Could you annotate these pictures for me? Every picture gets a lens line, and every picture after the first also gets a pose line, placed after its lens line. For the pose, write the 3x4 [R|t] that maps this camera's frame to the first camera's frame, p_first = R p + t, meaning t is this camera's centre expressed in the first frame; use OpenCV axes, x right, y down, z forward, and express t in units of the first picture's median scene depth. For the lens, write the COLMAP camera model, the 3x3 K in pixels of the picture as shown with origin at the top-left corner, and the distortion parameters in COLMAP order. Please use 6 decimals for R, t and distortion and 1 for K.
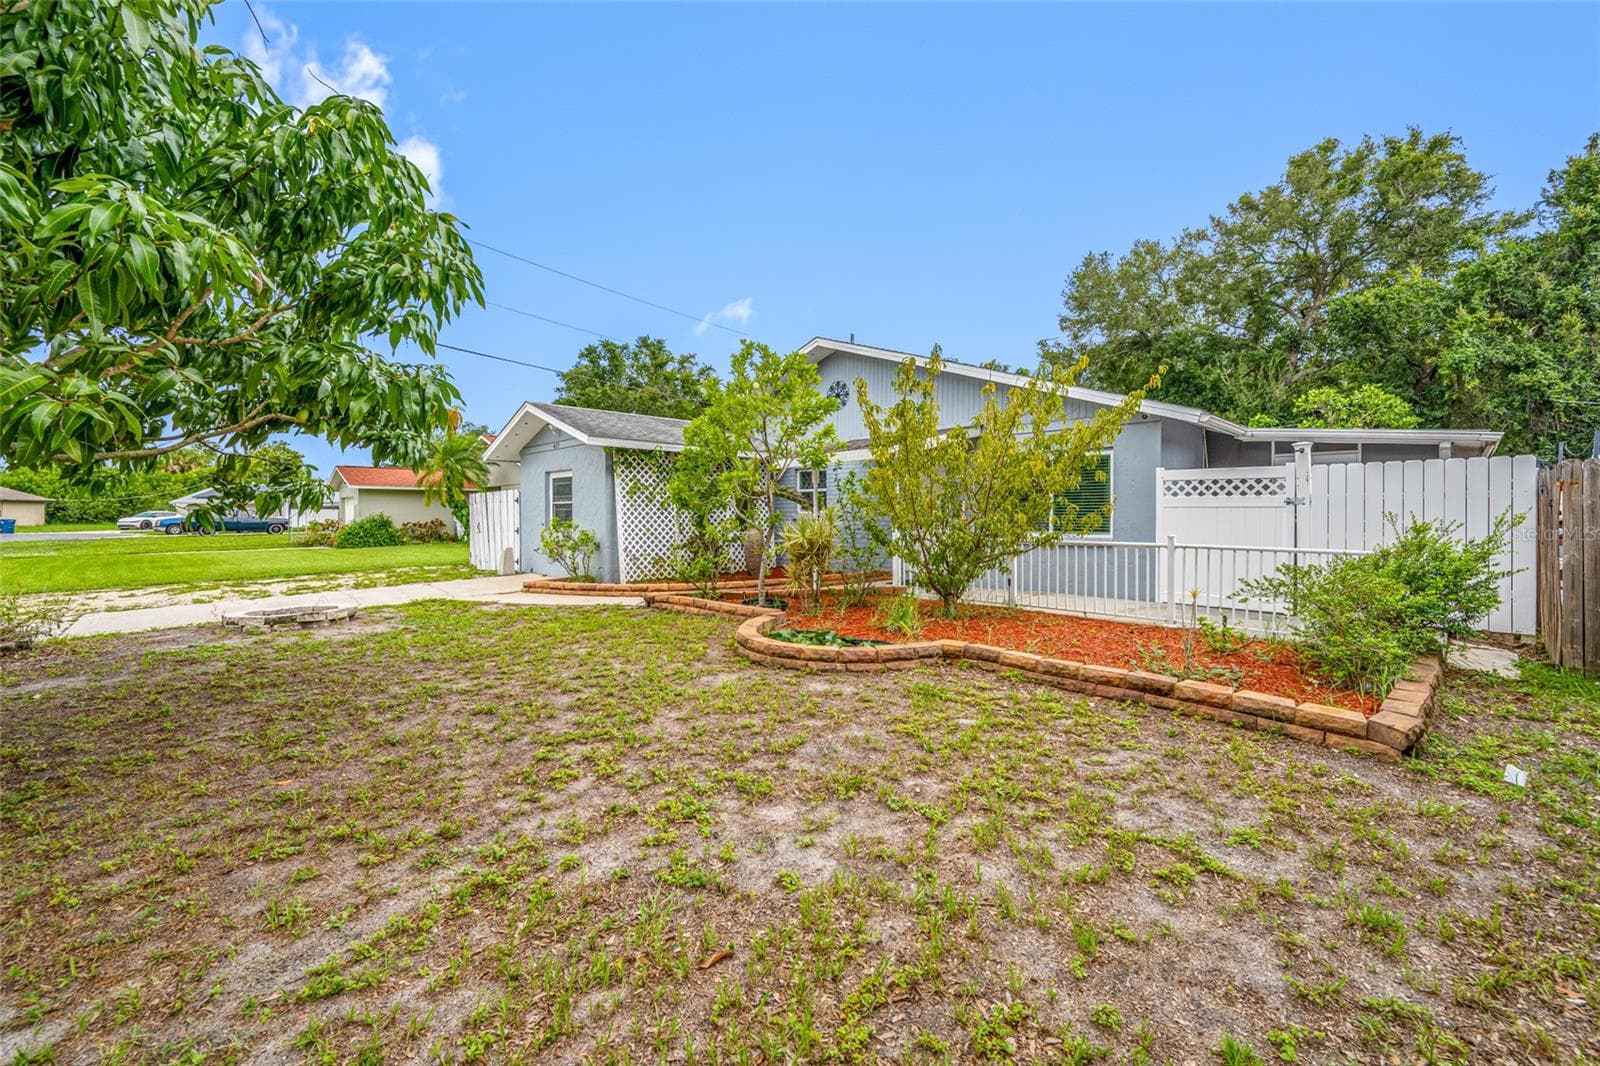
lens RADIAL K [[632.6, 0, 812.4], [0, 632.6, 530.2], [0, 0, 1]] dist [-0.000949, -0.000407]
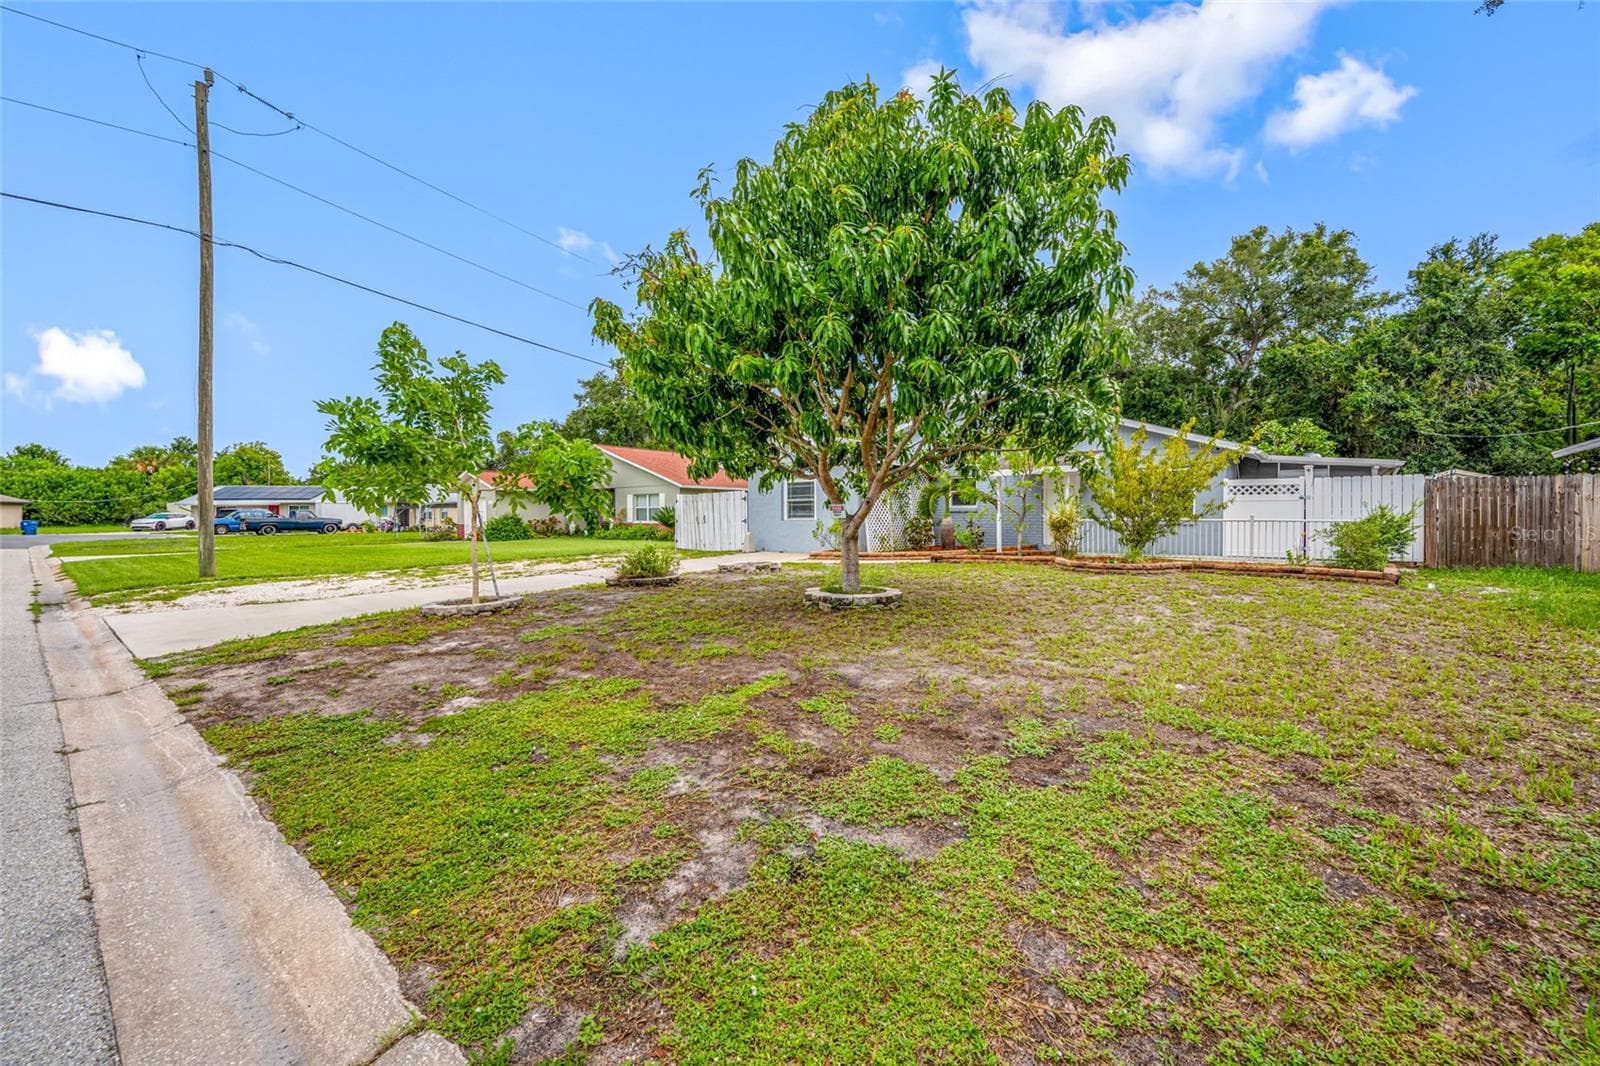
lens RADIAL K [[644.3, 0, 804.5], [0, 644.3, 522.3], [0, 0, 1]] dist [0.002426, 0.000090]
pose [[0.993521, -0.003639, 0.113592, -0.399274], [0.005722, 0.999821, -0.018015, 0.023361], [-0.113506, 0.018548, 0.993364, -0.311092]]
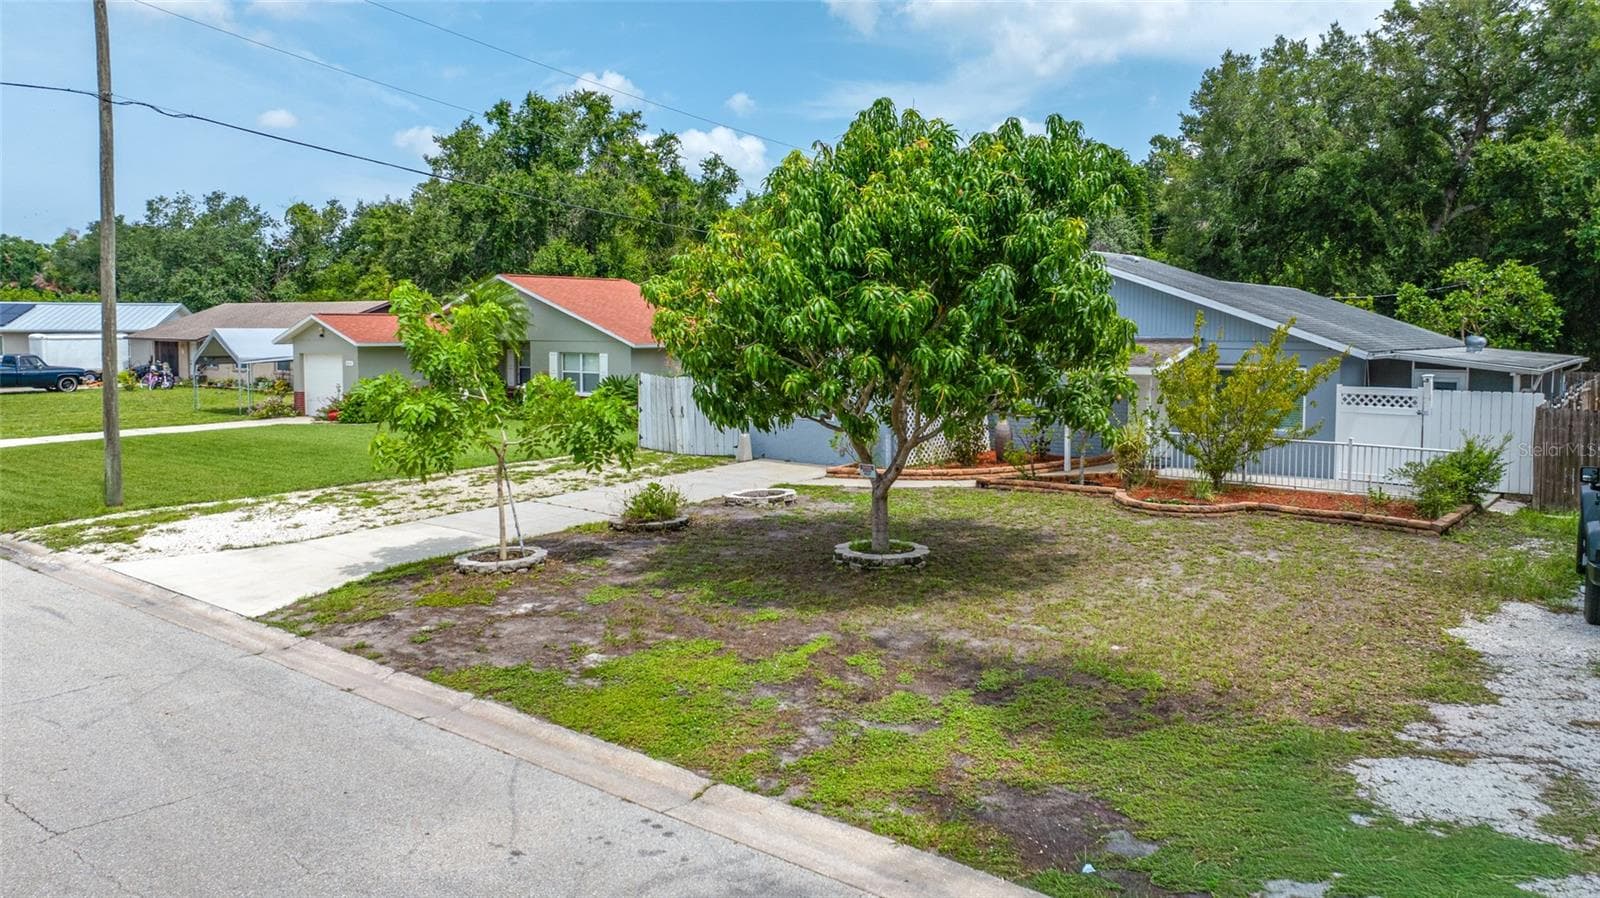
lens RADIAL K [[1172.5, 0, 827.5], [0, 1172.5, 397.2], [0, 0, 1]] dist [-0.002401, -0.046741]
pose [[0.989561, -0.002188, 0.144101, -0.478785], [-0.003682, 0.999174, 0.040458, -0.085909], [-0.144071, -0.040566, 0.988736, -0.709787]]
